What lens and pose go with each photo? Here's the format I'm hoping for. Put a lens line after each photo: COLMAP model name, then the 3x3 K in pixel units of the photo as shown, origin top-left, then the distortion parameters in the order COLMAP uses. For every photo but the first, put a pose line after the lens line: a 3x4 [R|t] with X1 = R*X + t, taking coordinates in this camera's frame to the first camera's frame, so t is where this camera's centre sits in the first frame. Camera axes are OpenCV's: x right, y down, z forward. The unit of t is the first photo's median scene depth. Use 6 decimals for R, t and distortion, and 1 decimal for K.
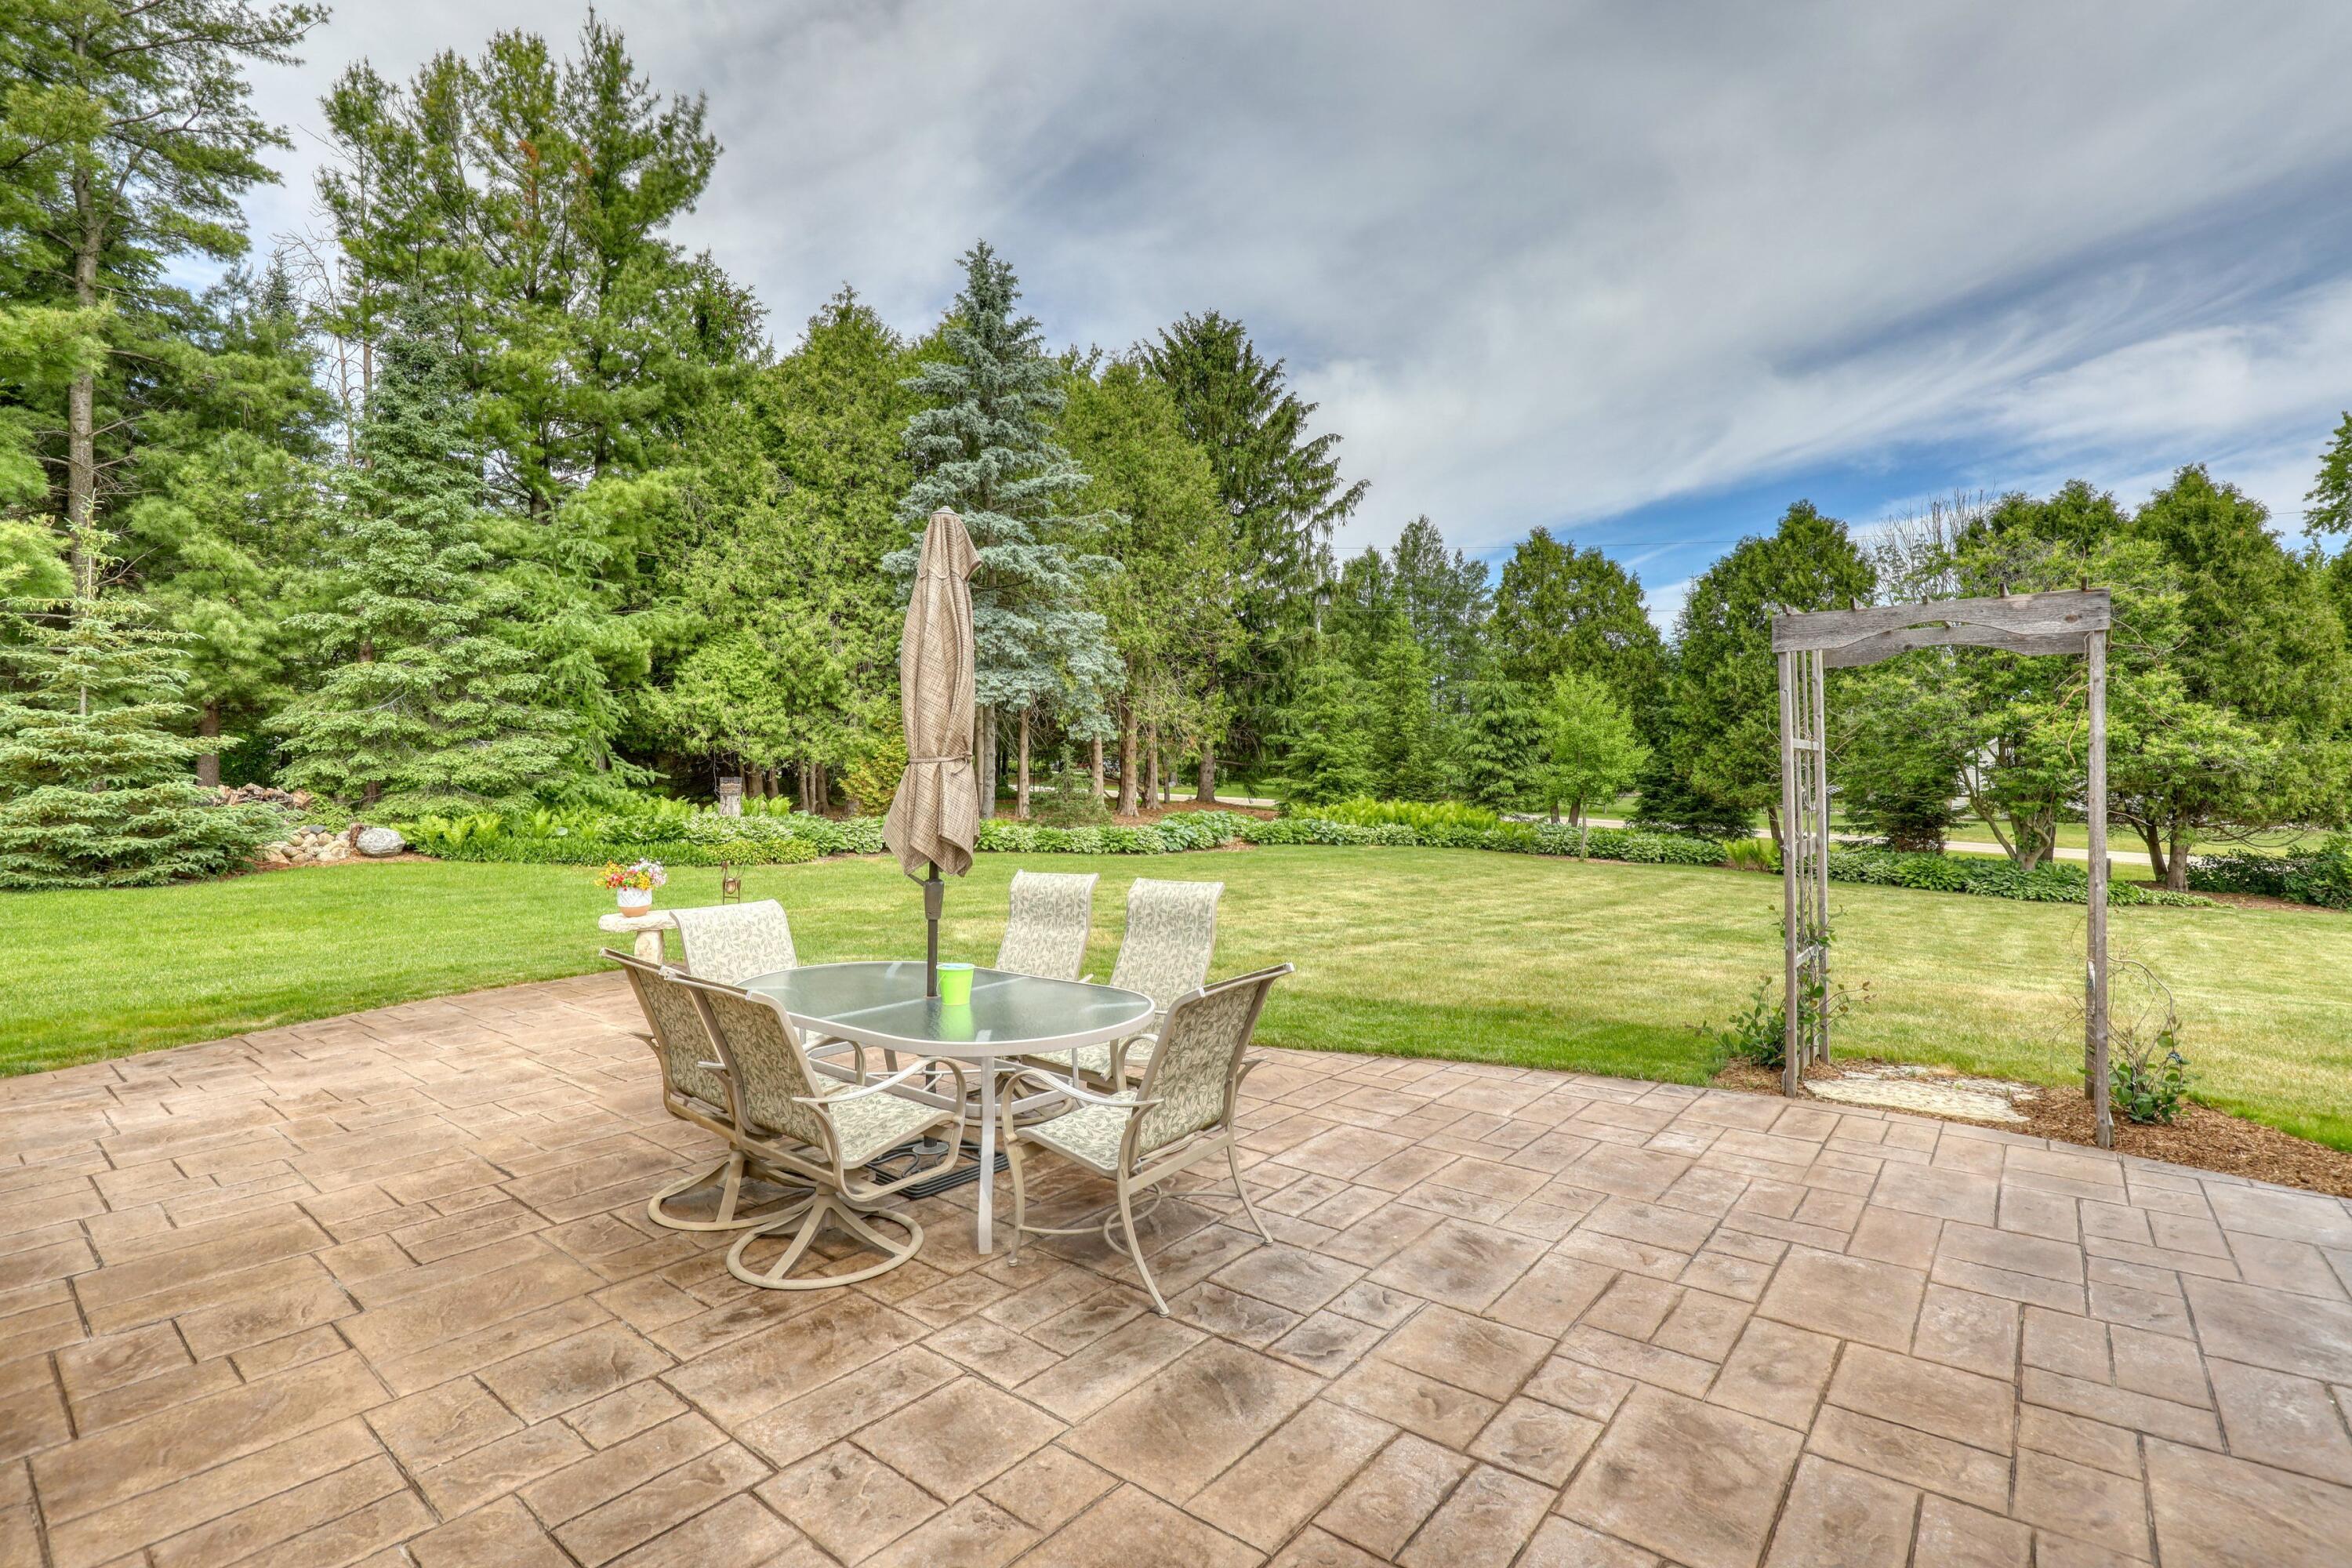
lens RADIAL K [[1091.5, 0, 1198.4], [0, 1091.5, 786.0], [0, 0, 1]] dist [-0.024866, 0.001289]
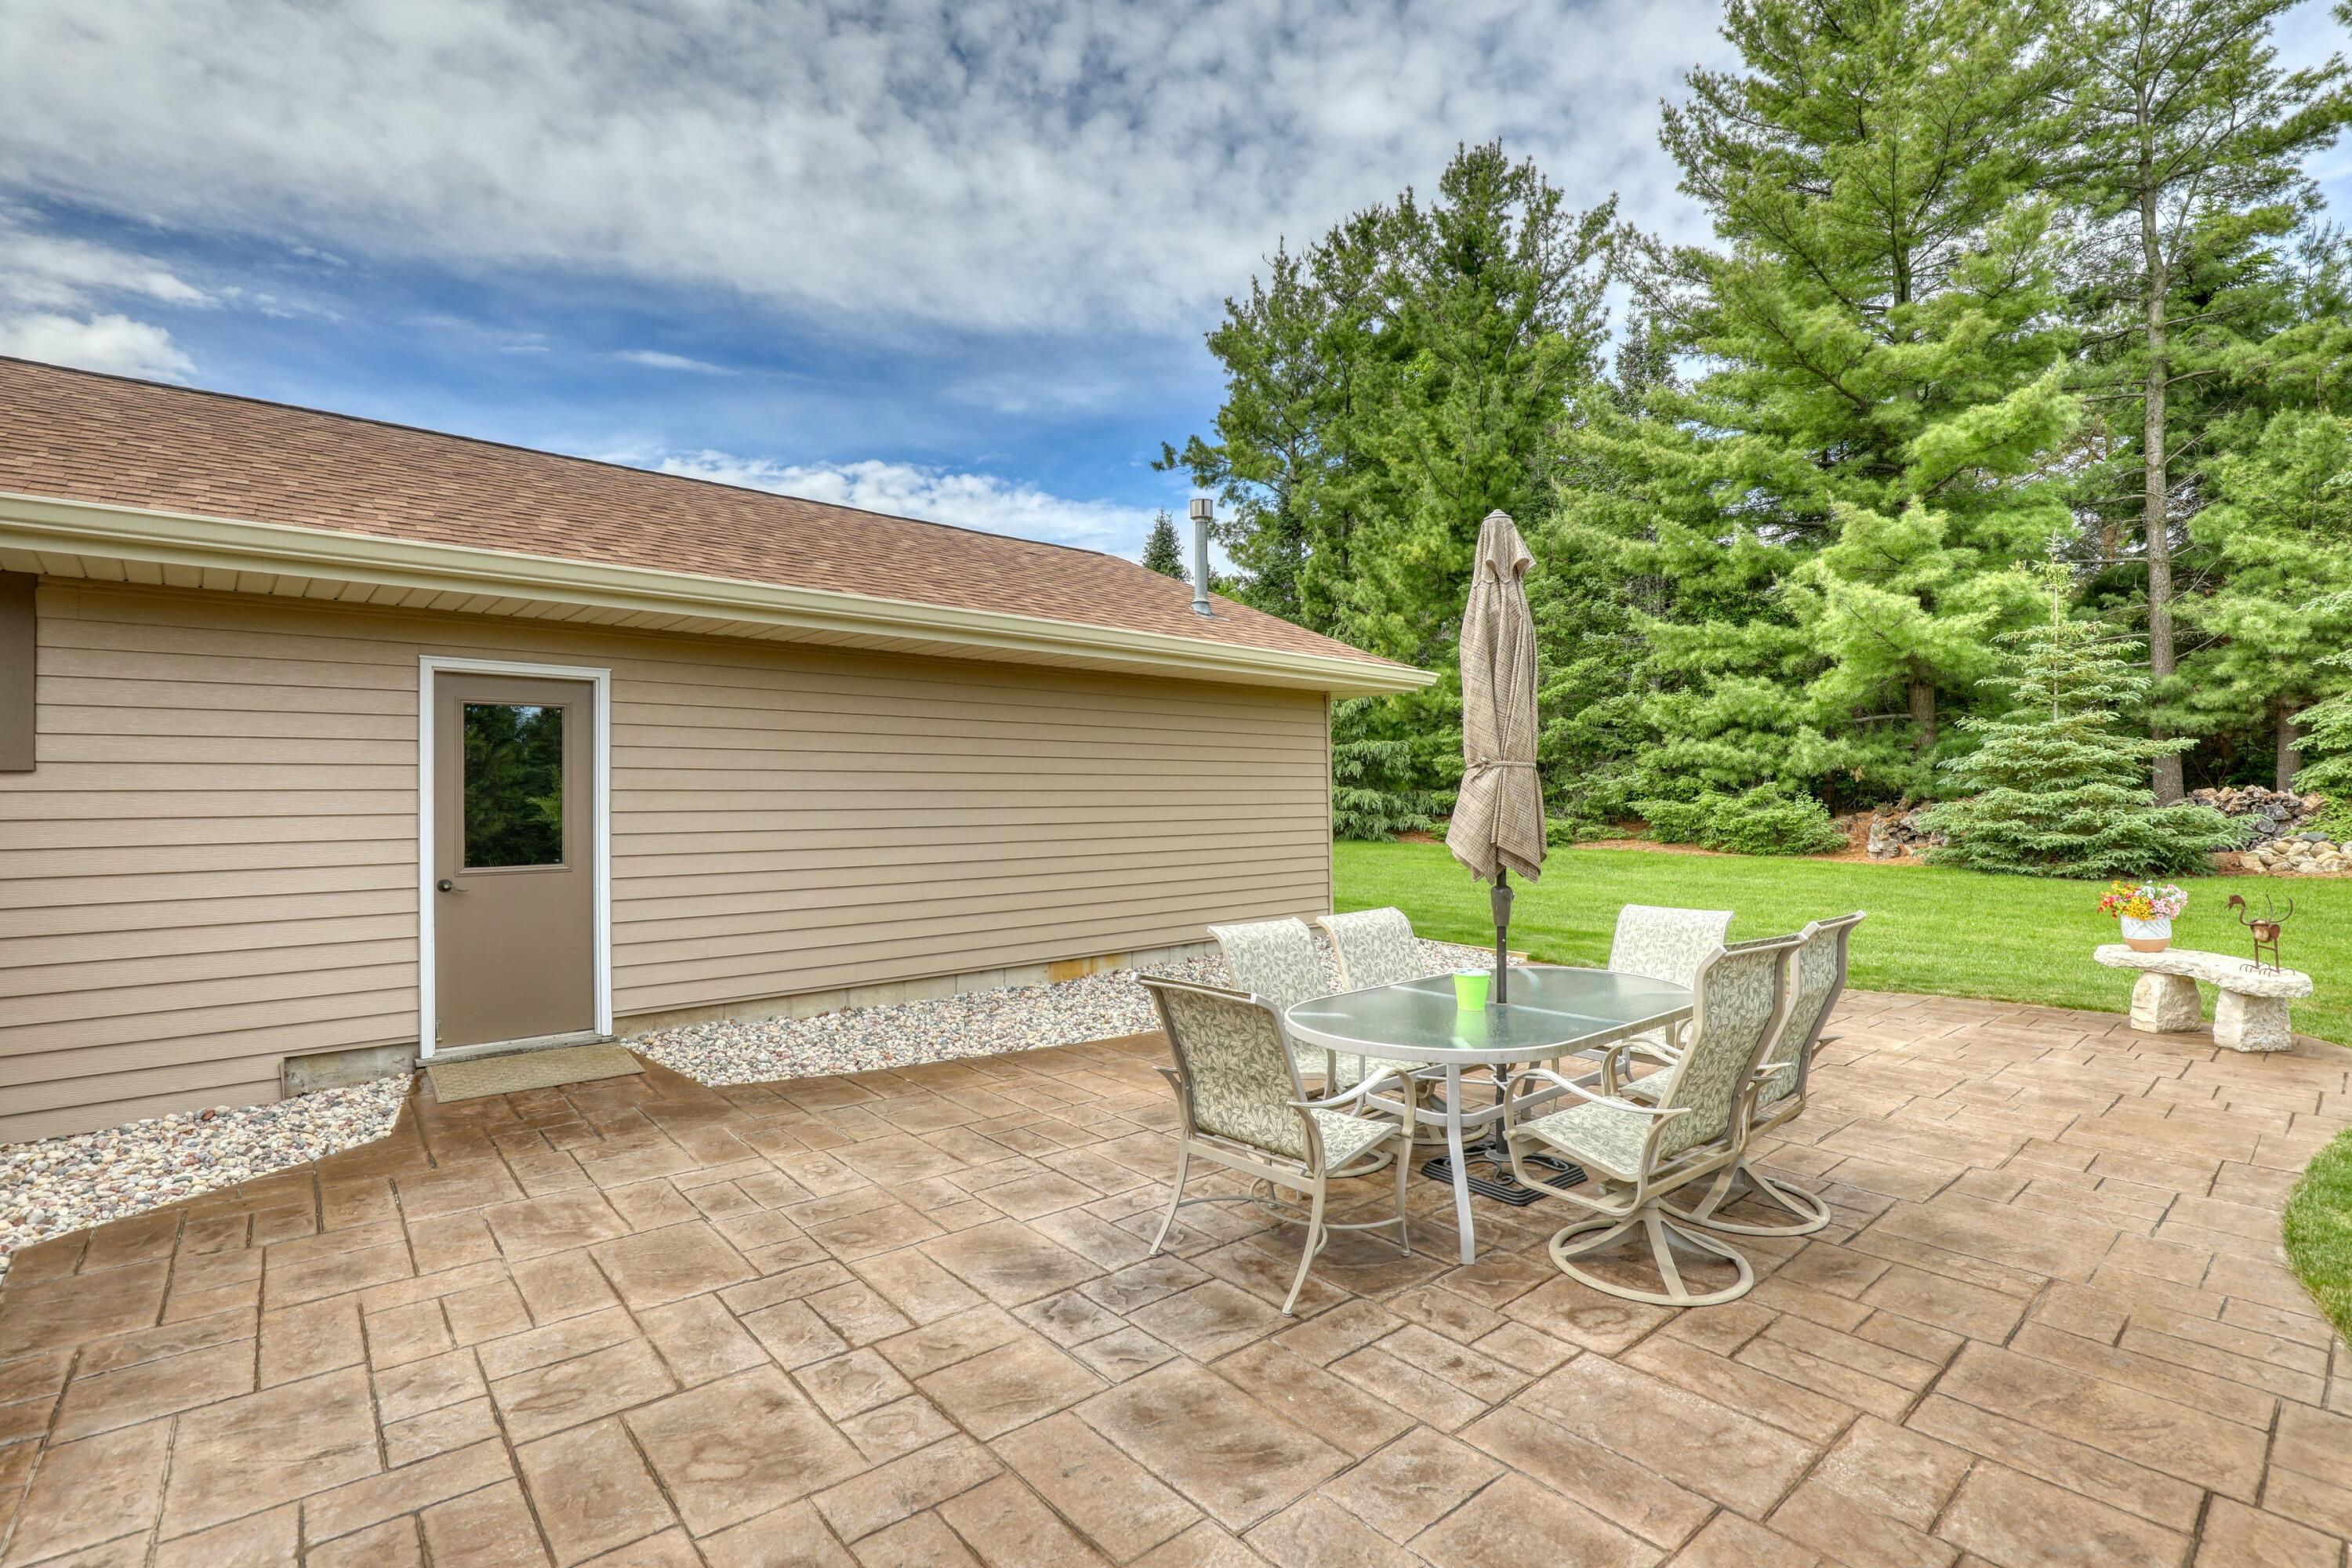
lens RADIAL K [[1091.5, 0, 1201.5], [0, 1091.5, 777.8], [0, 0, 1]] dist [-0.024866, 0.001289]
pose [[-0.184033, -0.005888, -0.982903, 0.395870], [-0.001997, 0.999982, -0.005616, -0.003462], [0.982918, 0.000929, -0.184041, 0.458613]]
